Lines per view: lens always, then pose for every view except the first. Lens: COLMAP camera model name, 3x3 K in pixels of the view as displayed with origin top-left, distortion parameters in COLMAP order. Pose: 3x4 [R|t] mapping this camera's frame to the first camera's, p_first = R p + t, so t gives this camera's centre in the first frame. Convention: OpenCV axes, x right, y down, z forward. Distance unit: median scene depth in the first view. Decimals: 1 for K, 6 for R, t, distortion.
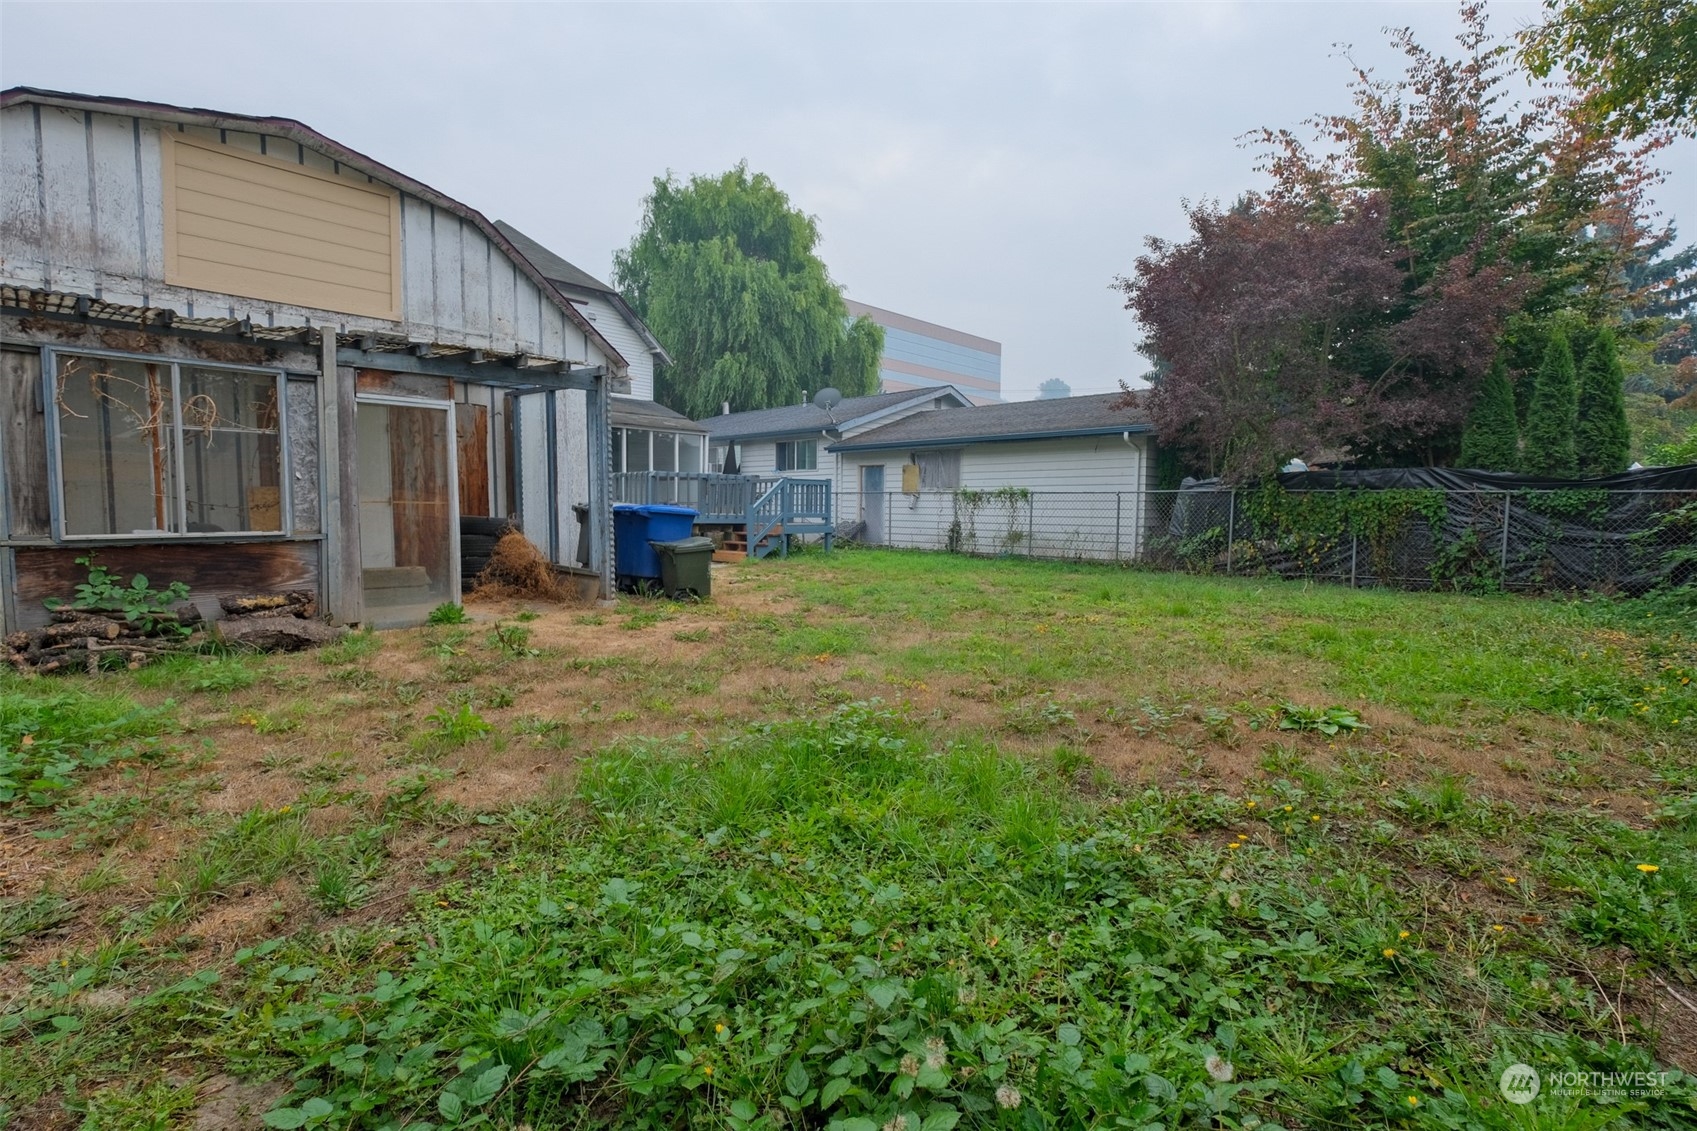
lens RADIAL K [[771.3, 0, 848.0], [0, 771.3, 546.6], [0, 0, 1]] dist [-0.001970, 0.000973]
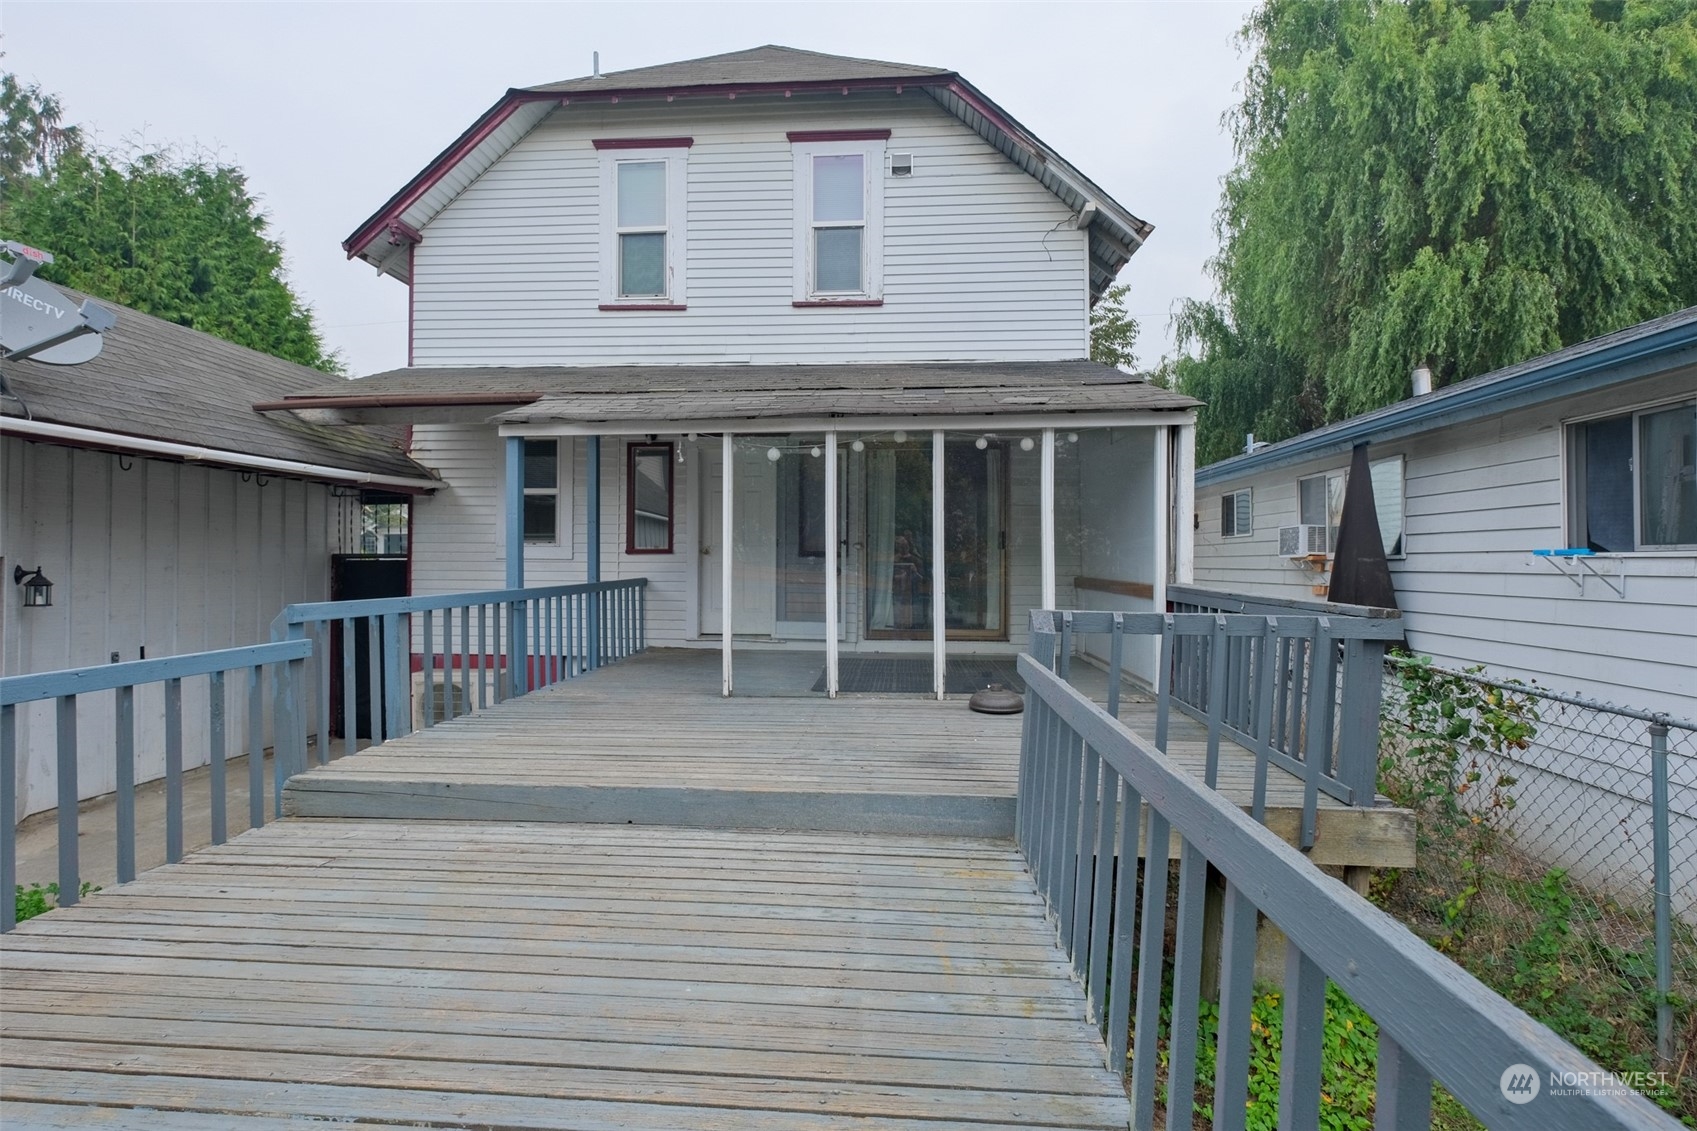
lens RADIAL K [[771.3, 0, 848.0], [0, 771.3, 546.6], [0, 0, 1]] dist [-0.001970, 0.000973]
pose [[0.637990, -0.024426, -0.769657, -0.039125], [-0.034096, 0.997621, -0.059923, -0.056485], [0.769289, 0.064472, 0.635639, 0.502388]]
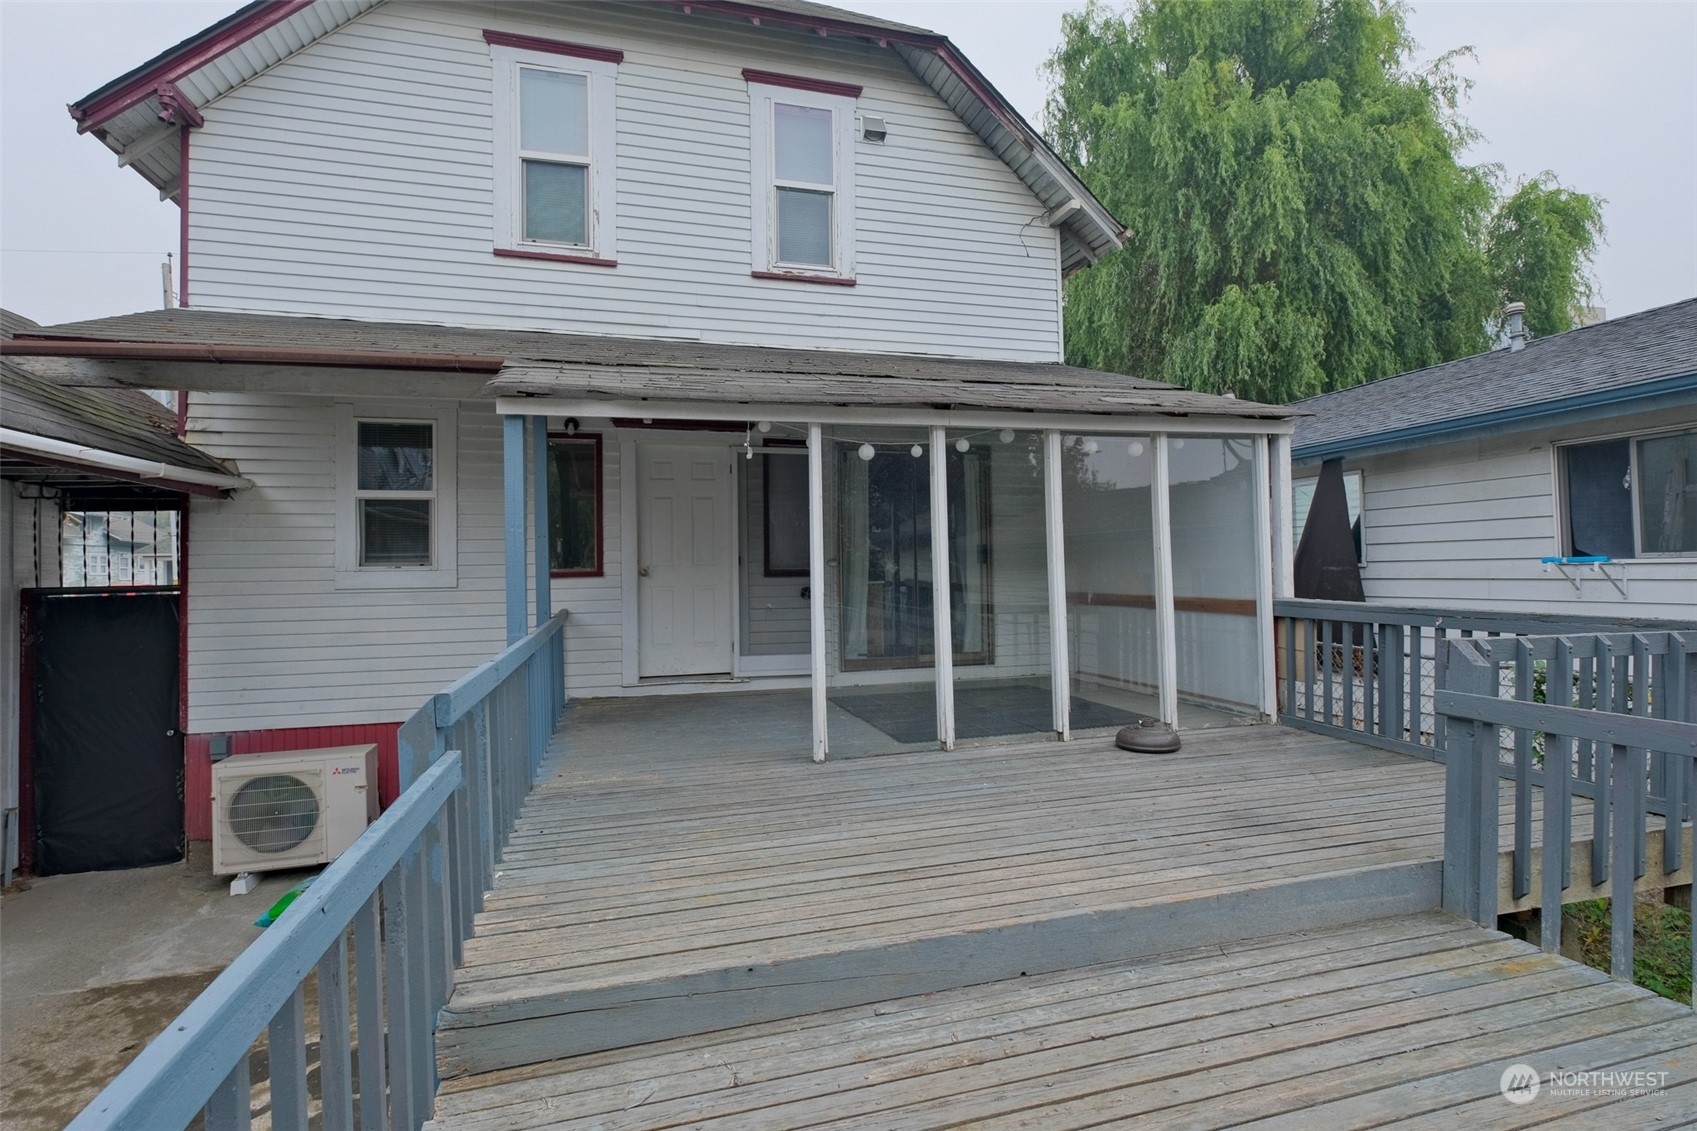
lens RADIAL K [[809.1, 0, 845.9], [0, 809.1, 542.8], [0, 0, 1]] dist [-0.001077, -0.000827]
pose [[0.861878, -0.044832, -0.505129, -0.115301], [0.003246, 0.996552, -0.082909, -0.058664], [0.507105, 0.069817, 0.859052, 0.471184]]
